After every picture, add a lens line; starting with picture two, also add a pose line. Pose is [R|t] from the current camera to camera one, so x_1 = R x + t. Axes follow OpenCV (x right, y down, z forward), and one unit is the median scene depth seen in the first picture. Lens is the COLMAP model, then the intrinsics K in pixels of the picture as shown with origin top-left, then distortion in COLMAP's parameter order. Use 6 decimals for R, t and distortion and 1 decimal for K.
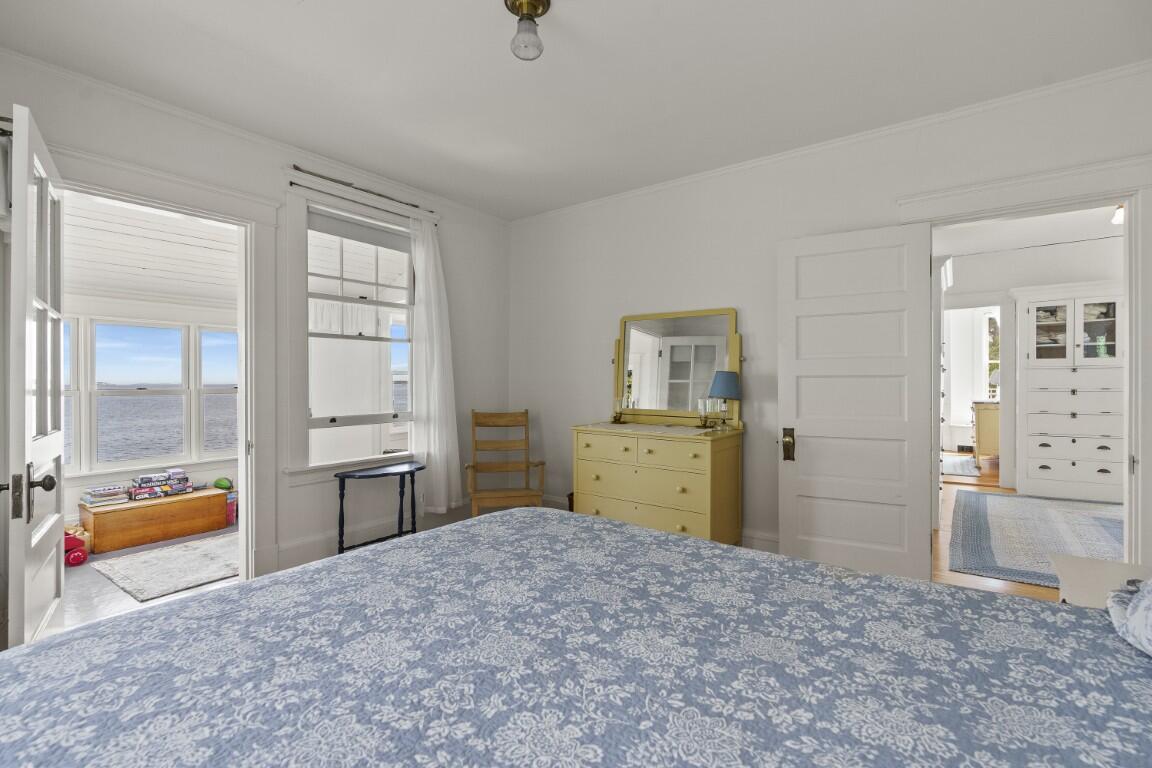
lens RADIAL K [[533.2, 0, 578.9], [0, 533.2, 383.8], [0, 0, 1]] dist [0.003027, 0.000674]
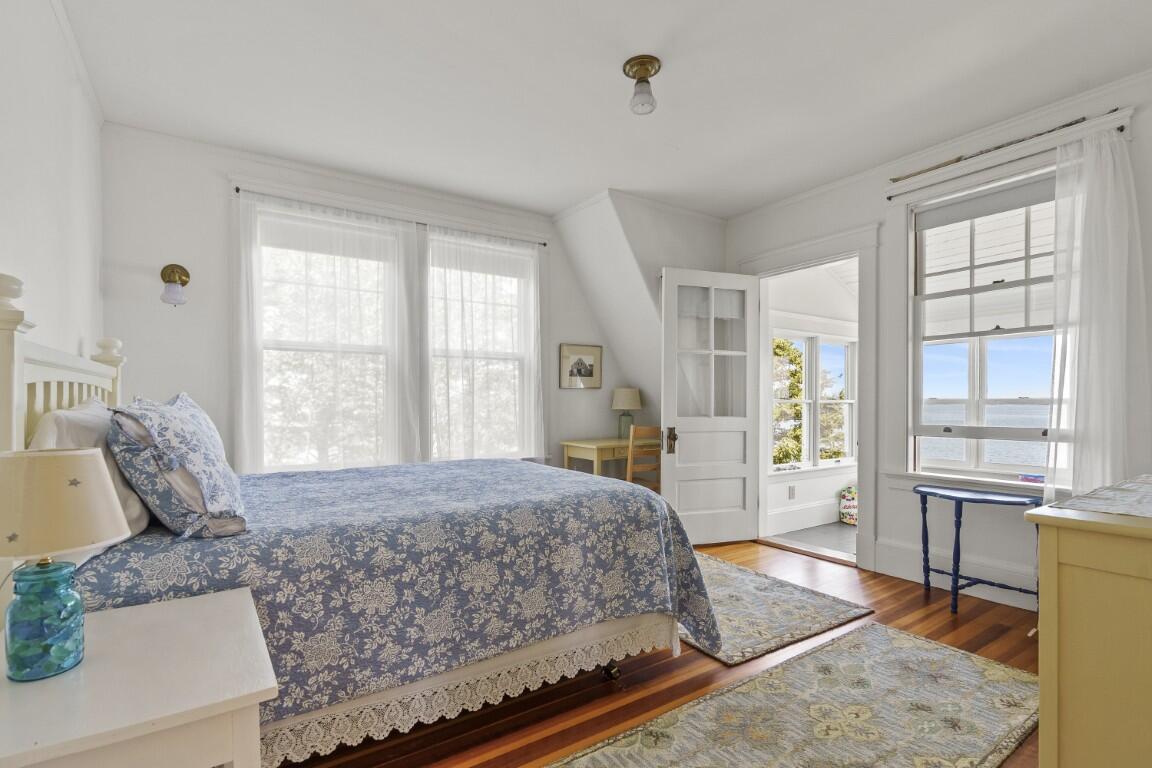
lens RADIAL K [[533.2, 0, 578.0], [0, 533.2, 393.9], [0, 0, 1]] dist [0.003027, 0.000674]
pose [[-0.345813, 0.004682, -0.938292, 0.611594], [0.003757, 0.999986, 0.003605, 0.001917], [0.938296, -0.002278, -0.345826, 0.734114]]
